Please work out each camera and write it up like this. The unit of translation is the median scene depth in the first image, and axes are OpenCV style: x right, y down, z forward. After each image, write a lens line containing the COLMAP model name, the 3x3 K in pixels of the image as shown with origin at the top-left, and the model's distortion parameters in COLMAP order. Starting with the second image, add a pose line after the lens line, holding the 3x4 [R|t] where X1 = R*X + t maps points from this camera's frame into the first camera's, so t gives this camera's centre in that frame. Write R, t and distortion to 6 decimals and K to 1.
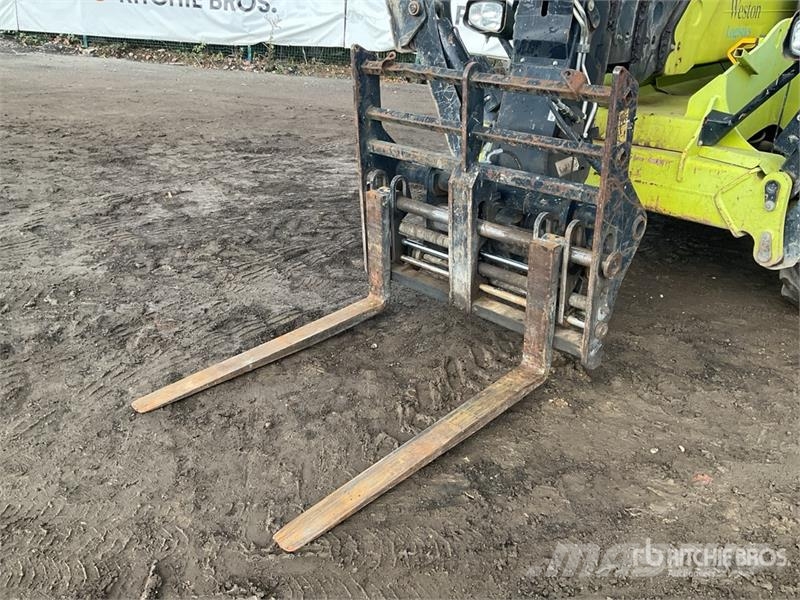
lens RADIAL K [[661.7, 0, 402.4], [0, 661.7, 303.4], [0, 0, 1]] dist [0.042514, -0.071371]
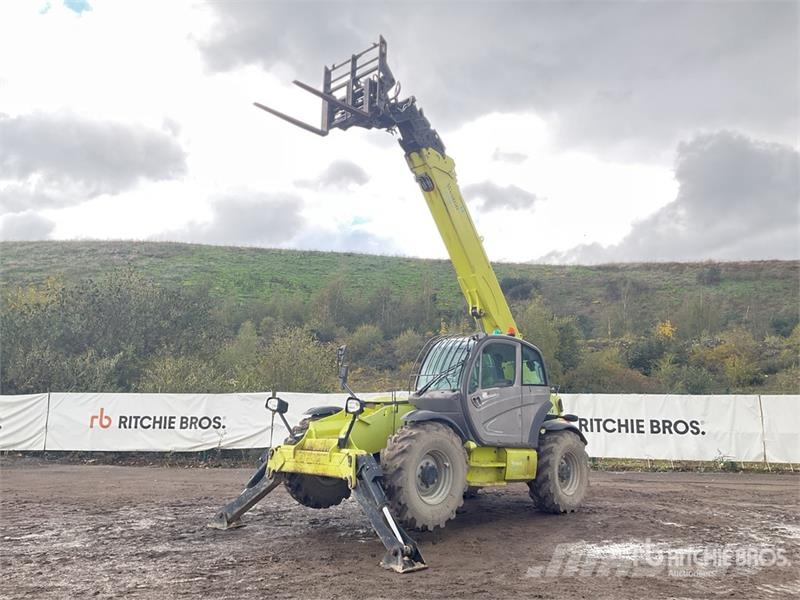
lens RADIAL K [[665.7, 0, 398.9], [0, 665.7, 296.2], [0, 0, 1]] dist [0.046563, -0.085522]
pose [[0.998095, -0.054814, 0.028303, 0.653842], [0.061276, 0.827883, -0.557544, 0.660031], [0.007129, 0.558216, 0.829665, -1.511070]]
